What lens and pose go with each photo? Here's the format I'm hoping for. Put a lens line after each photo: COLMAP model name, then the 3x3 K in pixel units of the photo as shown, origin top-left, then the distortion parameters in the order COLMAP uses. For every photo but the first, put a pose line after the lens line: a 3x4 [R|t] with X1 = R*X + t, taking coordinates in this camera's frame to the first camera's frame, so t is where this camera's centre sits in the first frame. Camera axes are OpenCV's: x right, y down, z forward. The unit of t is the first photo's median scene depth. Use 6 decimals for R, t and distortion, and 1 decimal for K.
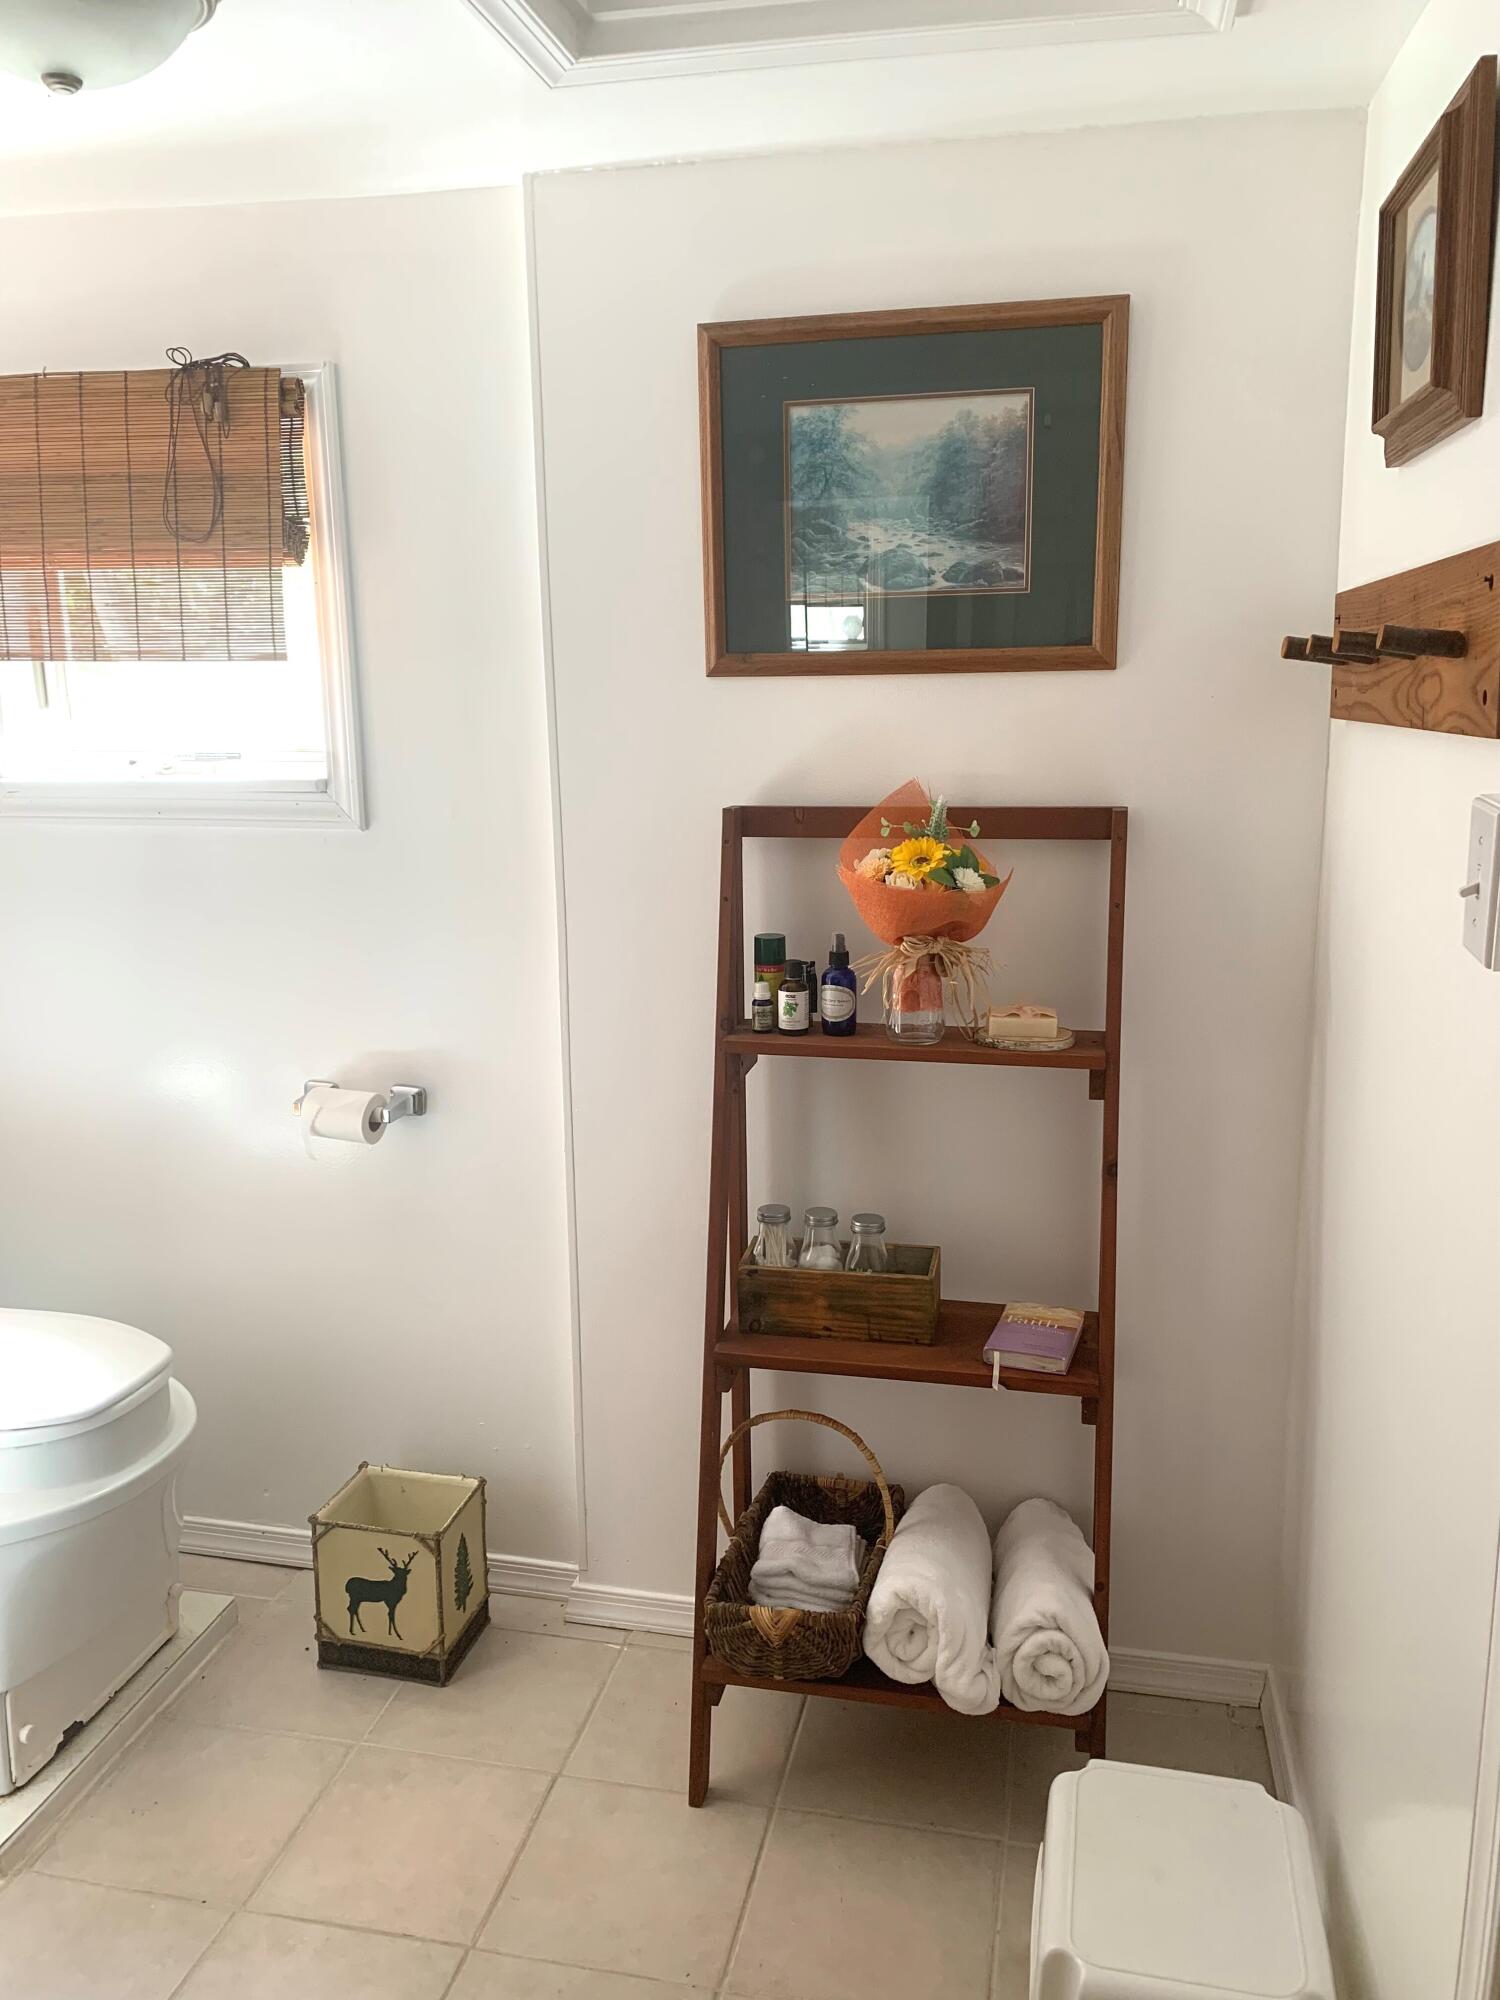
lens RADIAL K [[1490.7, 0, 758.1], [0, 1490.7, 1002.7], [0, 0, 1]] dist [-0.010921, -0.024327]
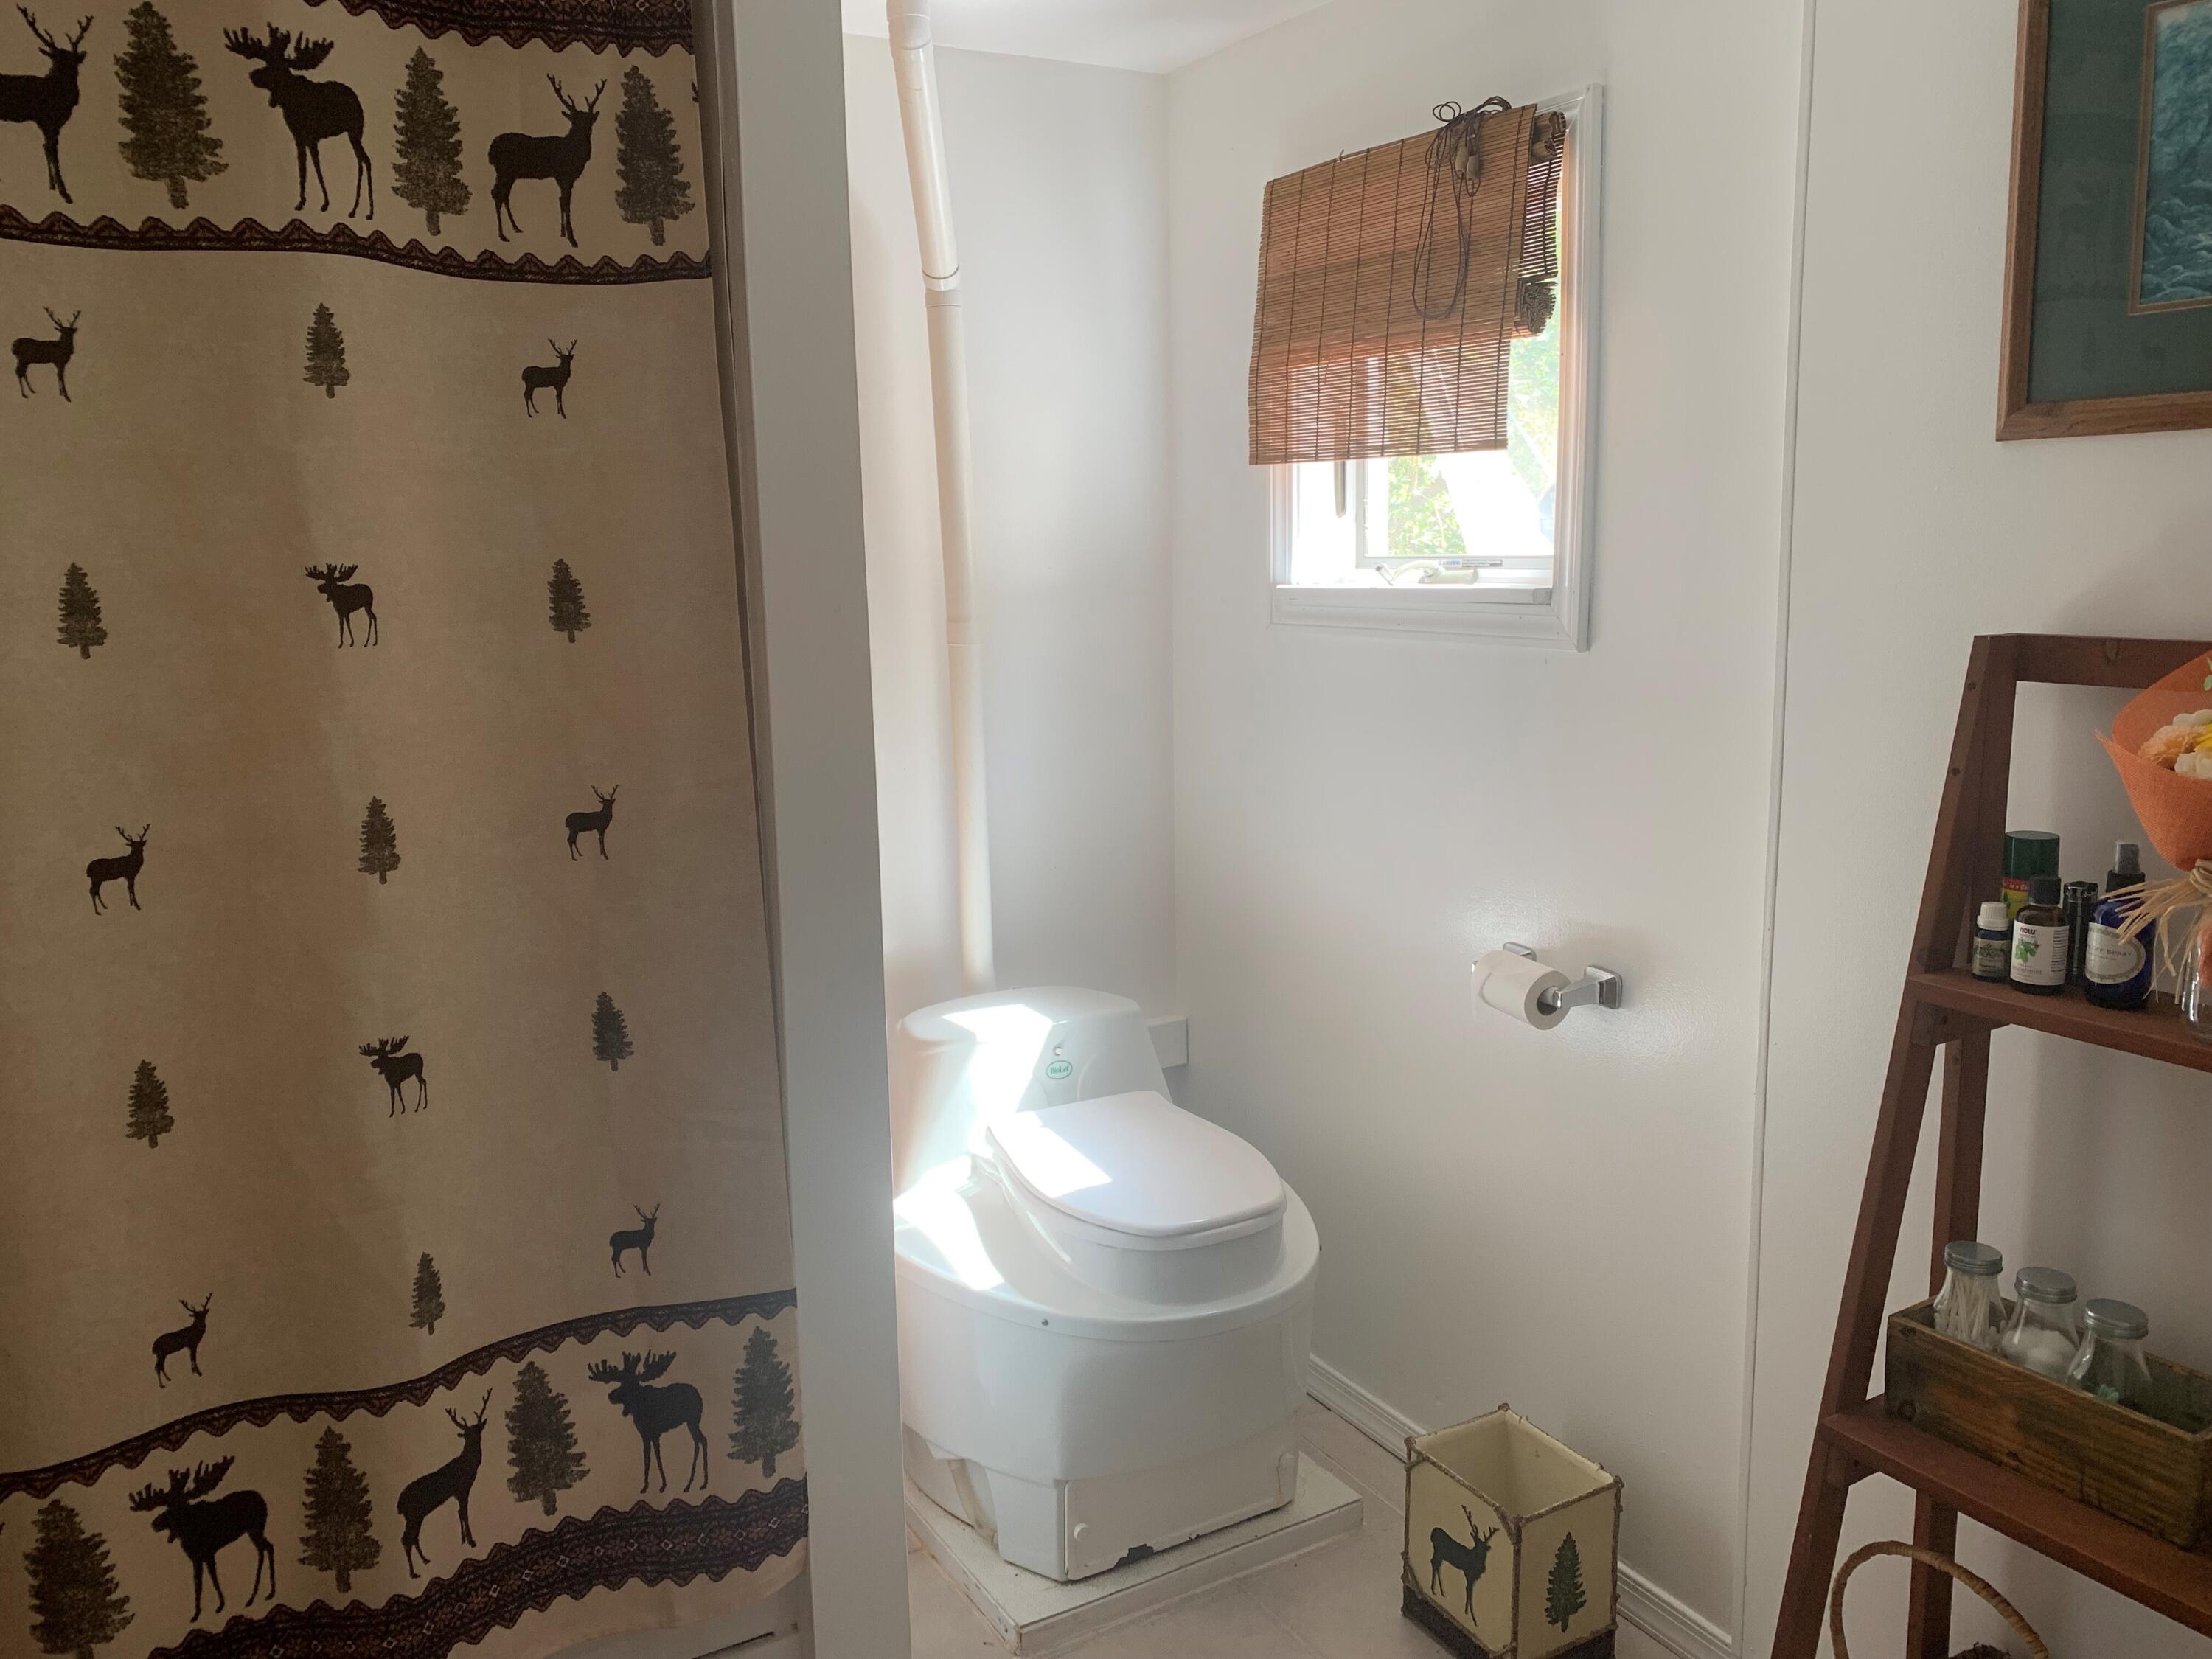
lens RADIAL K [[1648.8, 0, 1108.2], [0, 1648.8, 823.8], [0, 0, 1]] dist [-0.010921, -0.024327]
pose [[0.659149, 0.119106, -0.742520, 0.262145], [-0.131842, 0.990388, 0.041827, -0.025619], [0.740365, 0.070326, 0.668517, 0.216235]]
